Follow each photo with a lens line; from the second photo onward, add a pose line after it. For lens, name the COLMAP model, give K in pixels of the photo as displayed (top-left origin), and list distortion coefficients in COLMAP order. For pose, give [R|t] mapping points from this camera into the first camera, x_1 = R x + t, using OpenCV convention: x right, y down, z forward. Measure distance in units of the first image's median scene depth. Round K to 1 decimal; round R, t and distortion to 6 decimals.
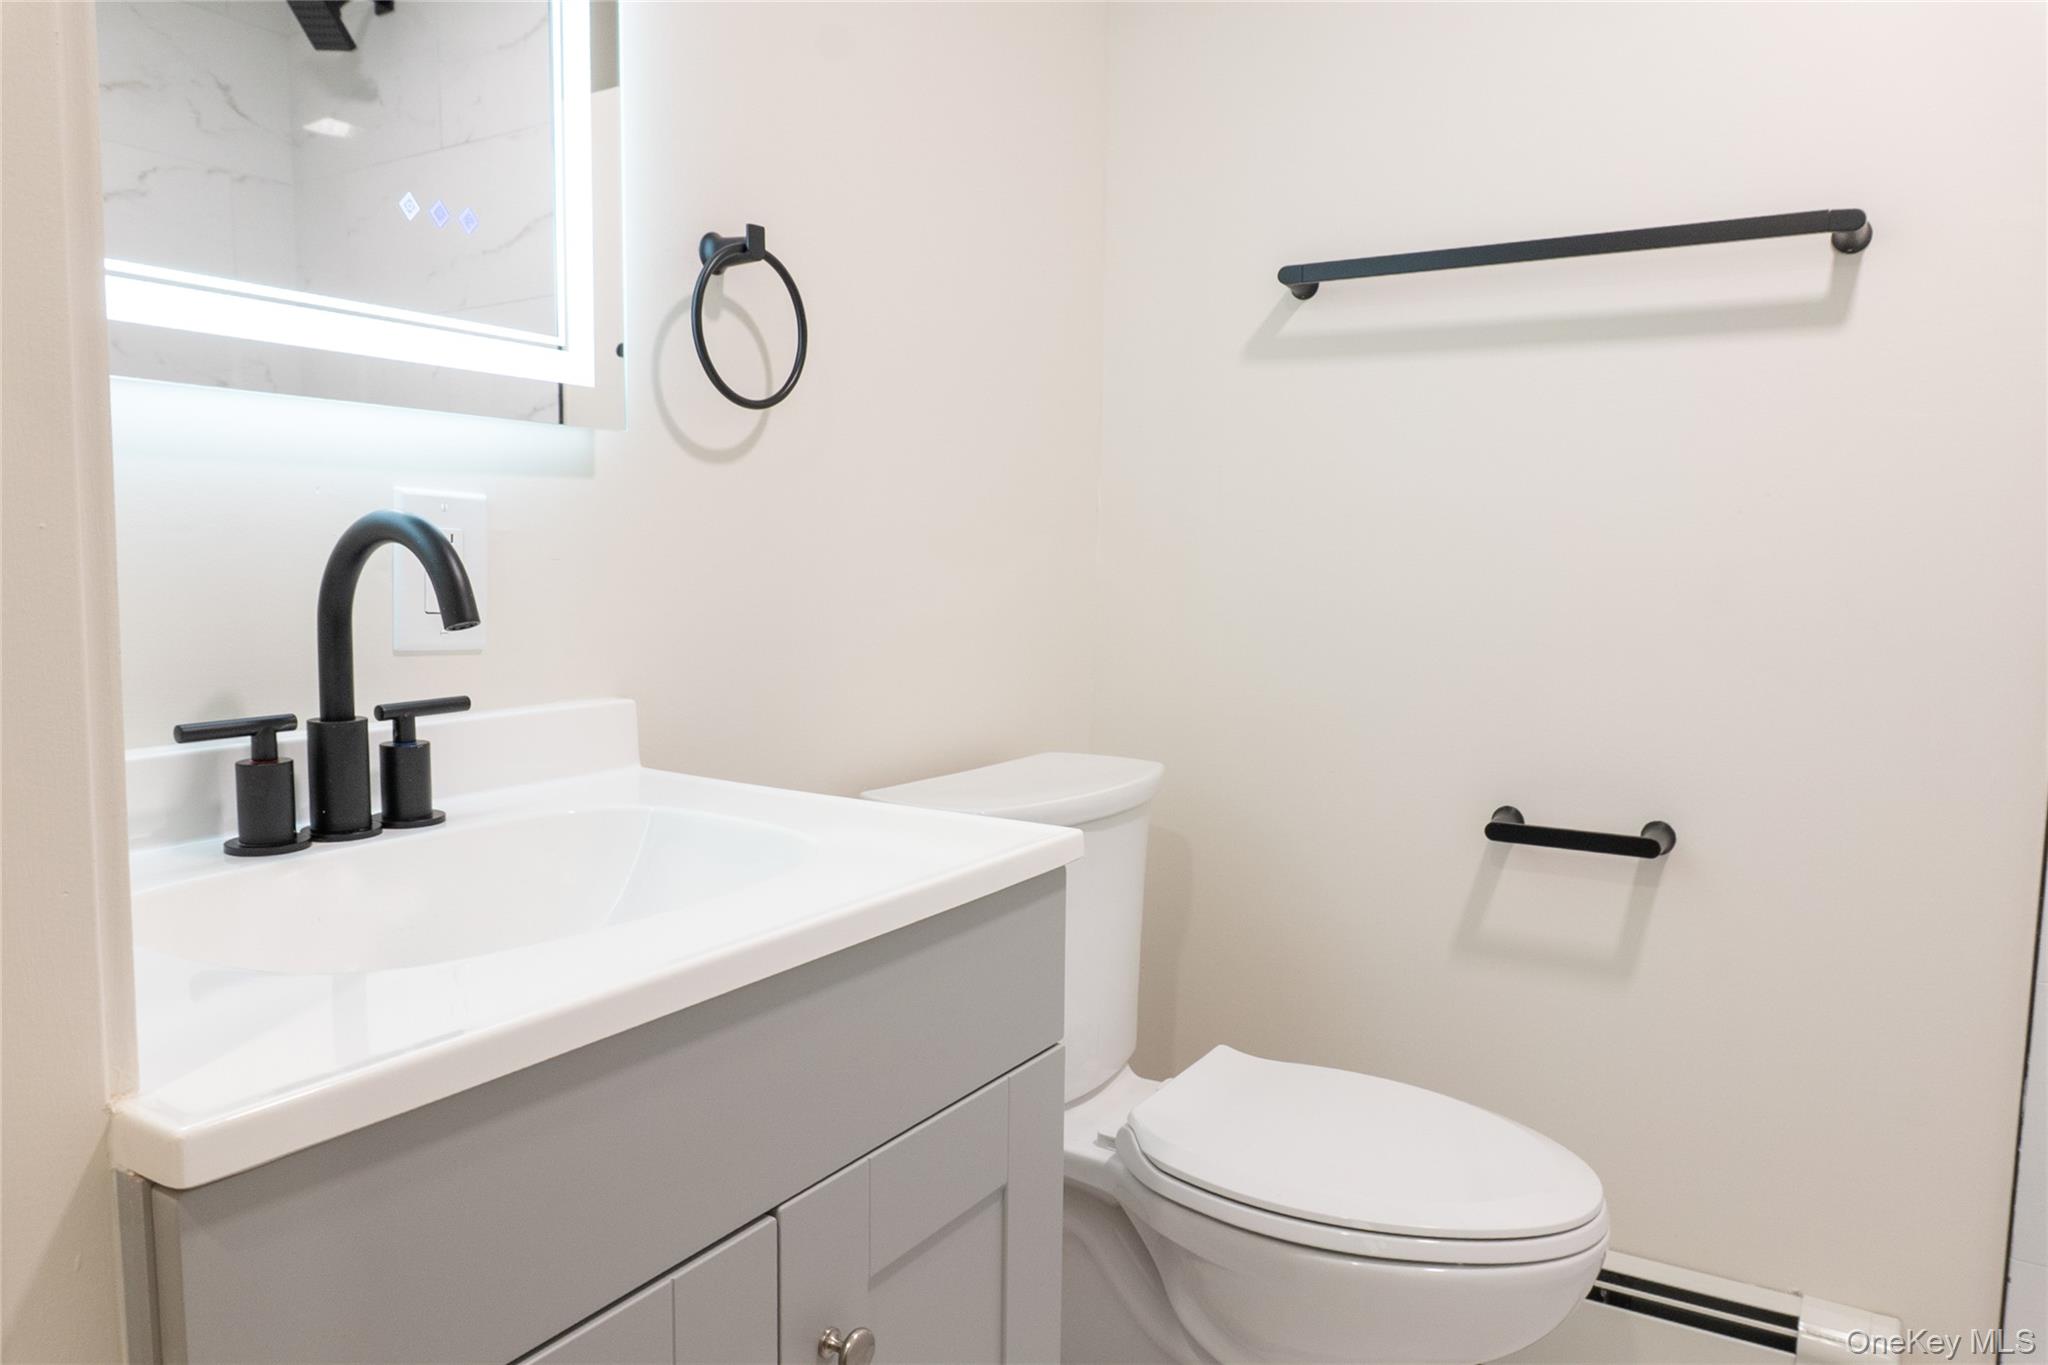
lens RADIAL K [[1368.9, 0, 999.4], [0, 1368.9, 683.4], [0, 0, 1]] dist [-0.030342, 0.005676]
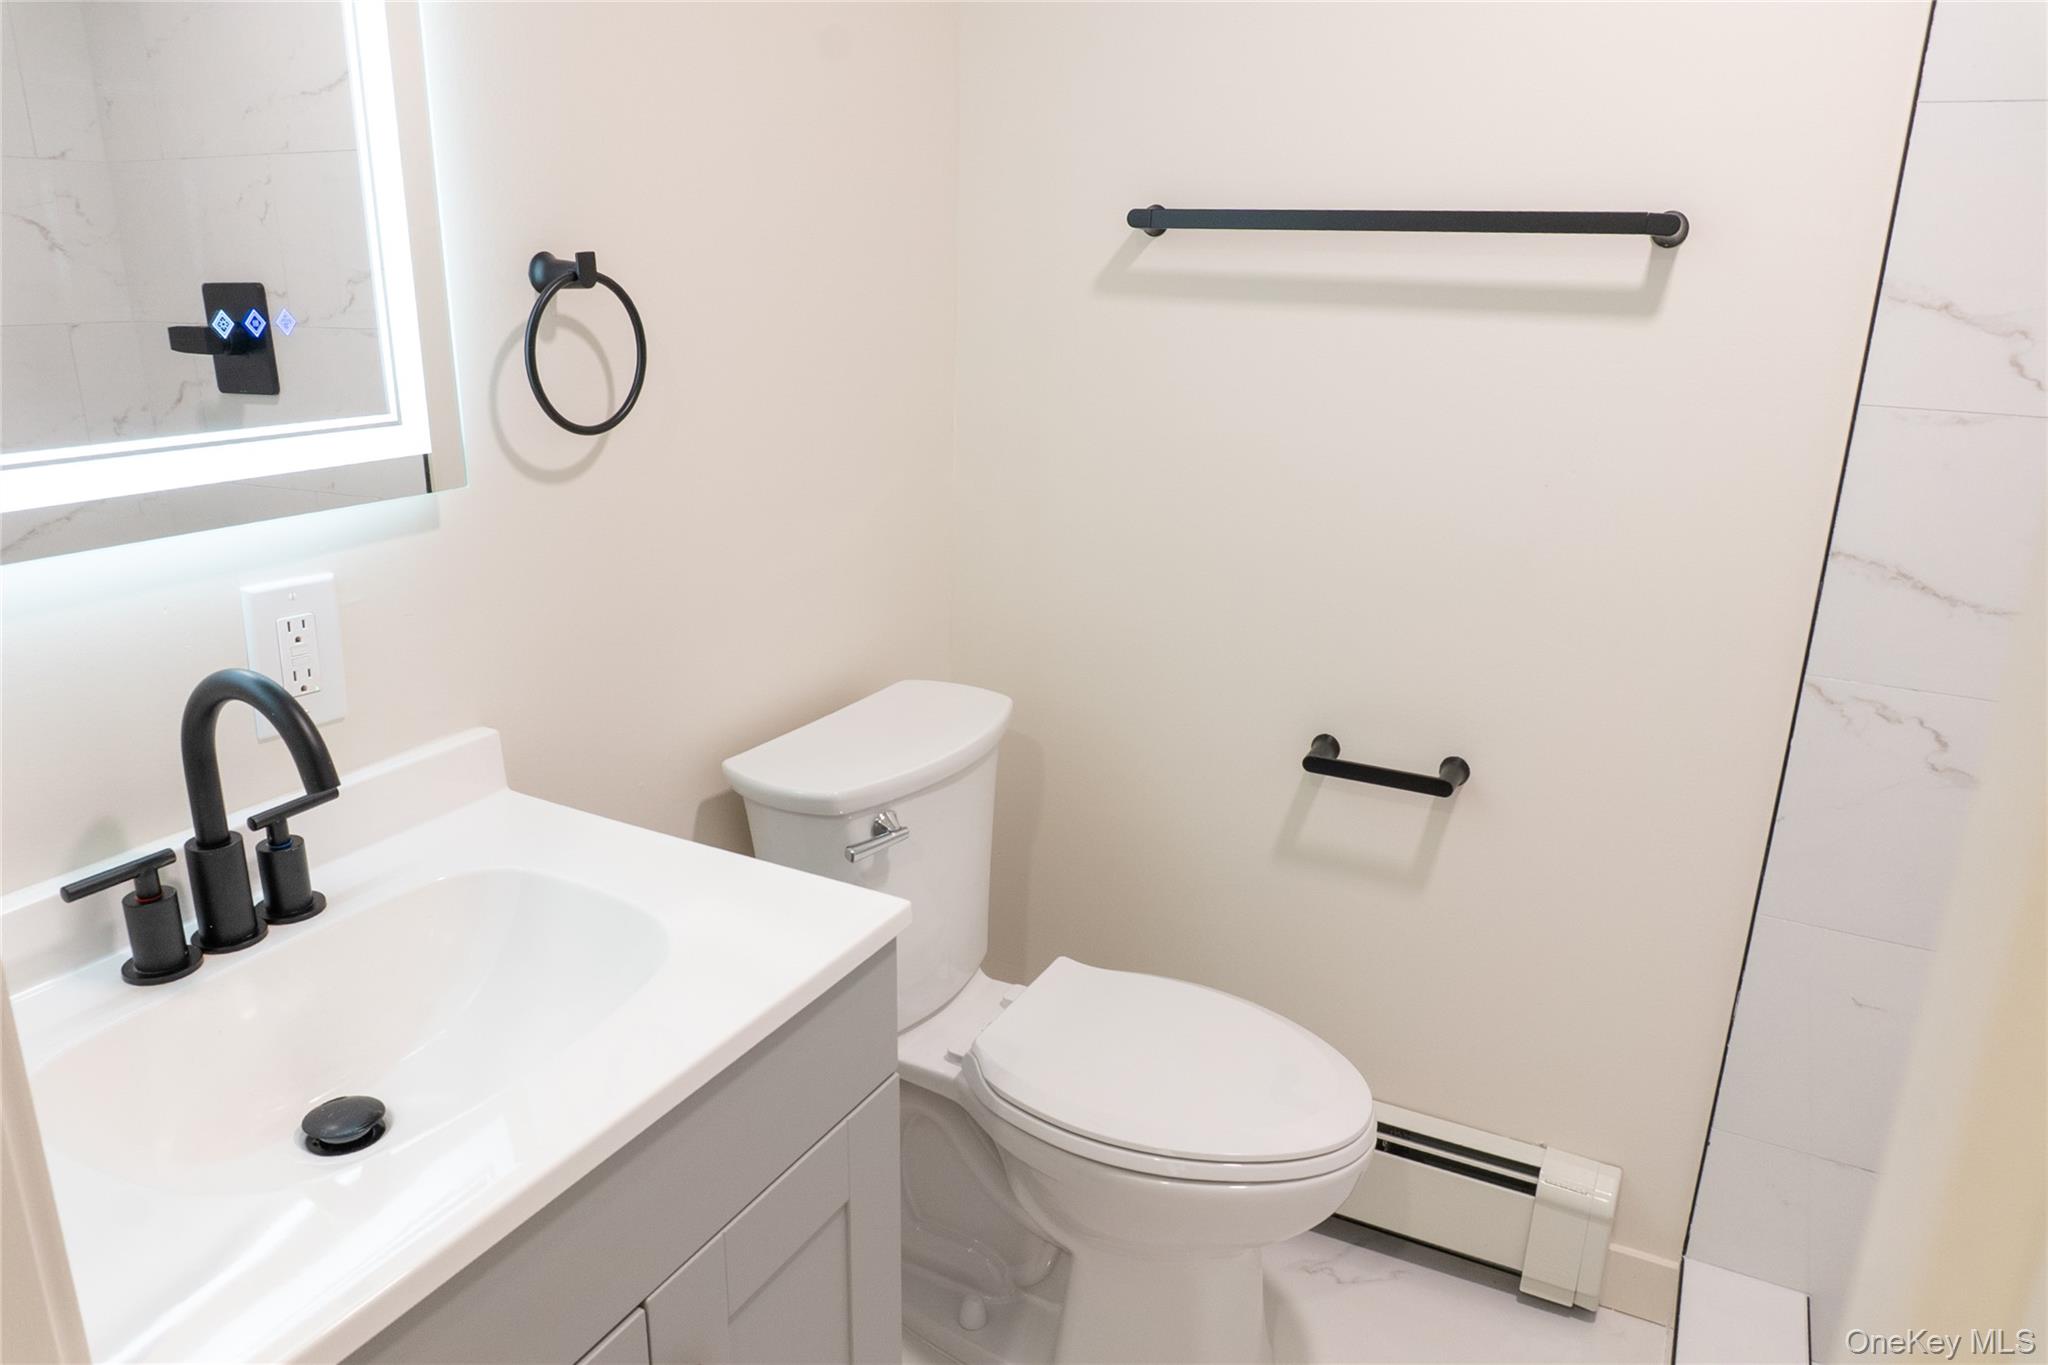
lens RADIAL K [[1368.9, 0, 999.4], [0, 1368.9, 683.4], [0, 0, 1]] dist [-0.030342, 0.005676]
pose [[0.997048, -0.017598, 0.074730, 0.040922], [0.001392, 0.977361, 0.211574, -0.238102], [-0.076762, -0.210845, 0.974501, -0.049043]]
